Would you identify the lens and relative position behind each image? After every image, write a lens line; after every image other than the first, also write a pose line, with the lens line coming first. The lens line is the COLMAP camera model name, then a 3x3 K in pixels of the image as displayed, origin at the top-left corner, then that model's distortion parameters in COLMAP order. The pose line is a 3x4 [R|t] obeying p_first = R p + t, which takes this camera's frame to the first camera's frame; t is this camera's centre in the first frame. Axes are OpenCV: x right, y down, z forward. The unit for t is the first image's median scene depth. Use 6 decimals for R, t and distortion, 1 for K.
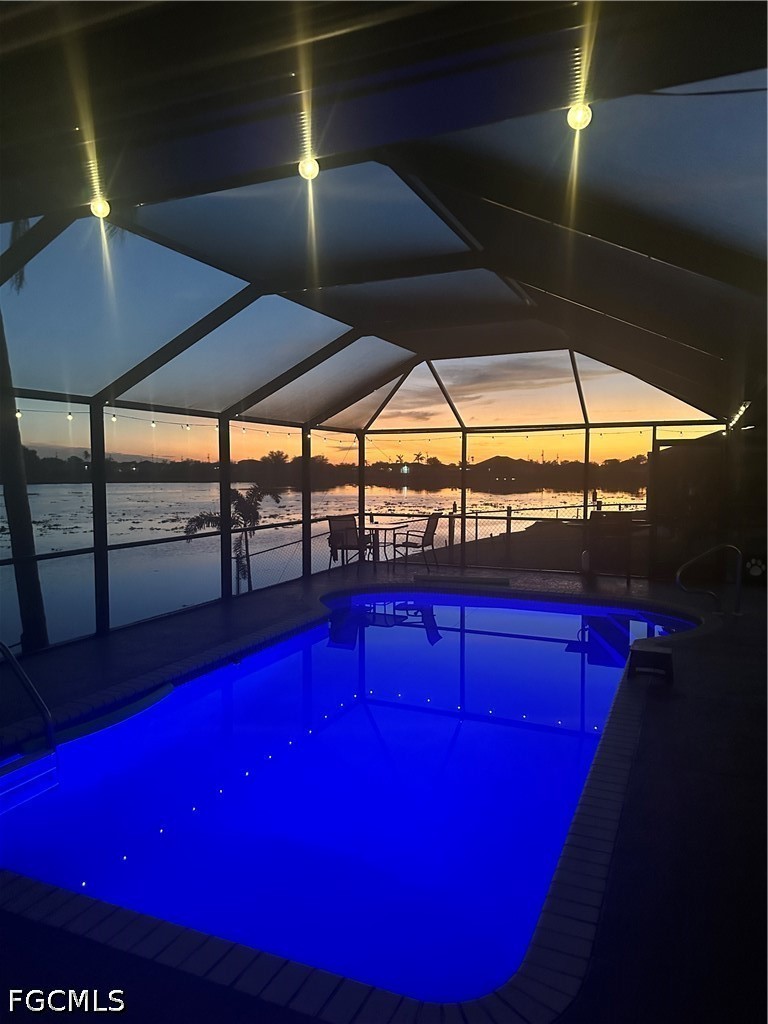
lens RADIAL K [[703.7, 0, 384.5], [0, 703.7, 521.5], [0, 0, 1]] dist [0.116314, -0.162833]
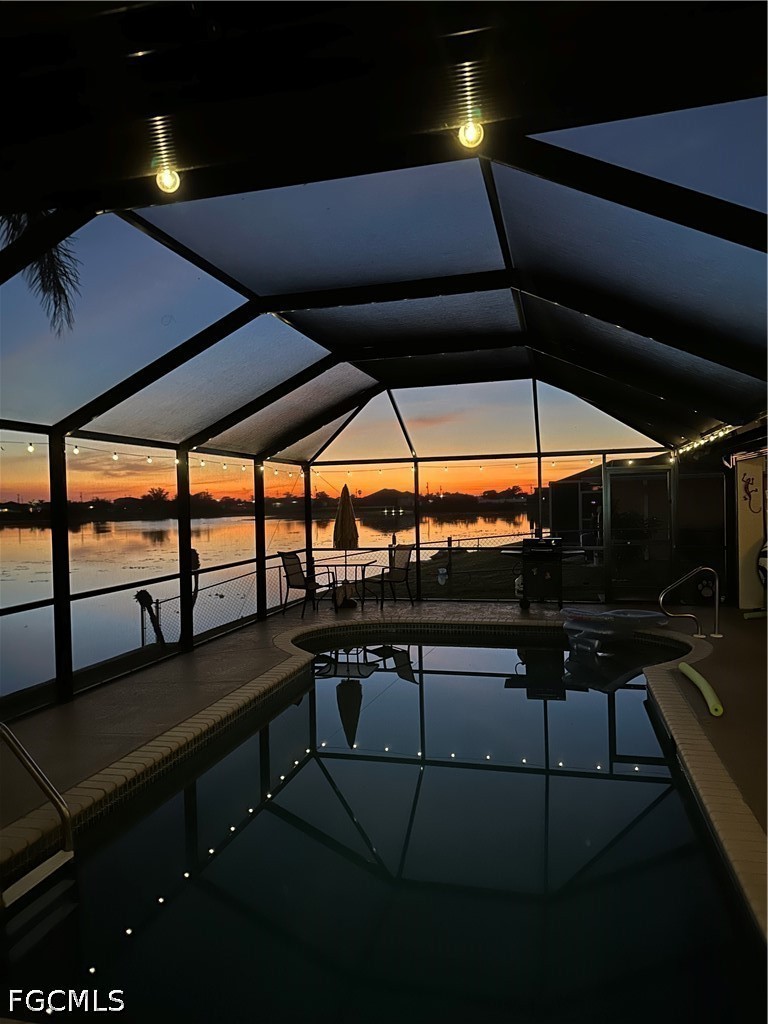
lens RADIAL K [[703.7, 0, 384.5], [0, 703.7, 521.5], [0, 0, 1]] dist [0.116314, -0.162833]
pose [[0.986949, -0.027643, 0.158642, -0.092736], [0.035221, 0.998359, -0.045158, -0.001956], [-0.157133, 0.050156, 0.986303, 0.049001]]
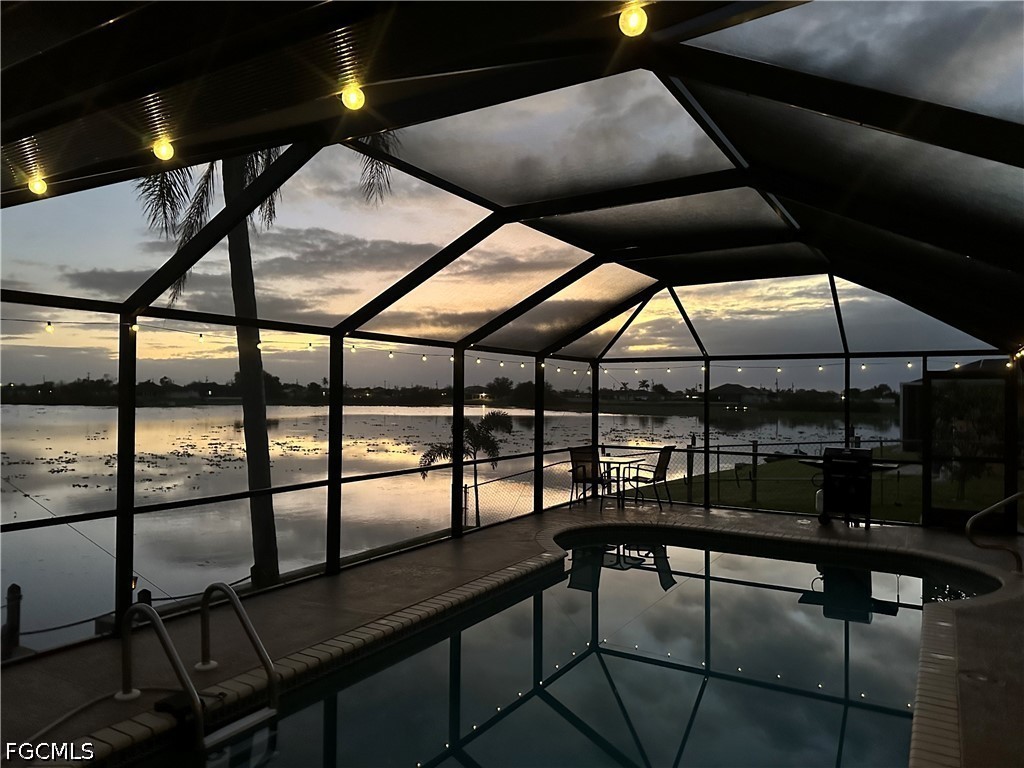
lens RADIAL K [[703.7, 0, 515.8], [0, 703.7, 385.7], [0, 0, 1]] dist [0.116314, -0.162833]
pose [[0.991468, 0.006738, -0.130177, -0.016786], [-0.018191, 0.996042, -0.086999, -0.007606], [0.129075, 0.088625, 0.987667, 0.039737]]
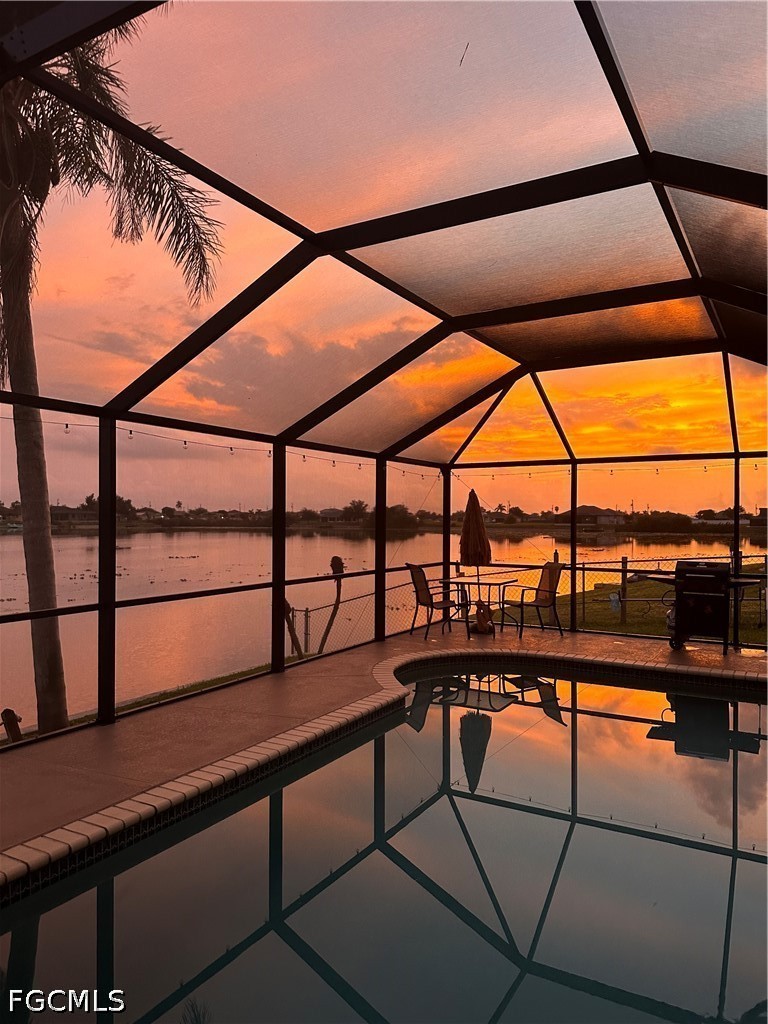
lens RADIAL K [[703.7, 0, 384.5], [0, 703.7, 521.5], [0, 0, 1]] dist [0.116314, -0.162833]
pose [[0.993557, 0.005383, -0.113209, -0.012062], [-0.013309, 0.997502, -0.069374, -0.001020], [0.112552, 0.070433, 0.991146, 0.173852]]
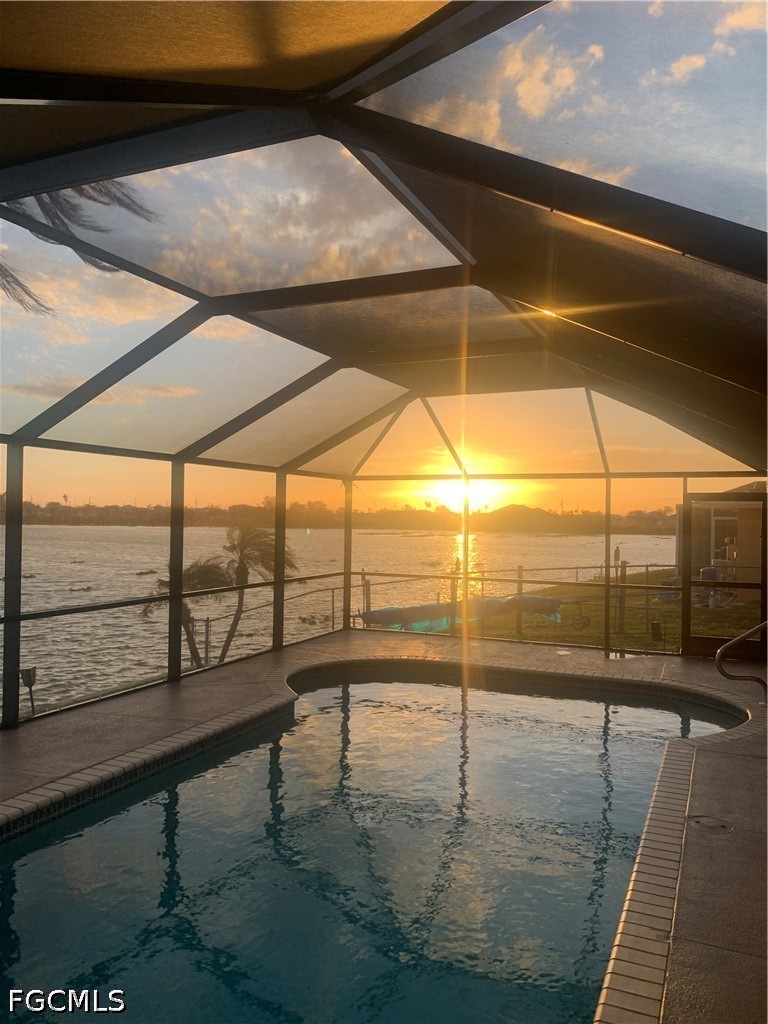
lens RADIAL K [[777.1, 0, 388.4], [0, 777.1, 507.4], [0, 0, 1]] dist [0.008804, -0.000176]
pose [[0.999914, 0.013096, -0.001198, 0.020617], [-0.013150, 0.996179, -0.086336, -0.010755], [0.000063, 0.086344, 0.996265, 0.063812]]
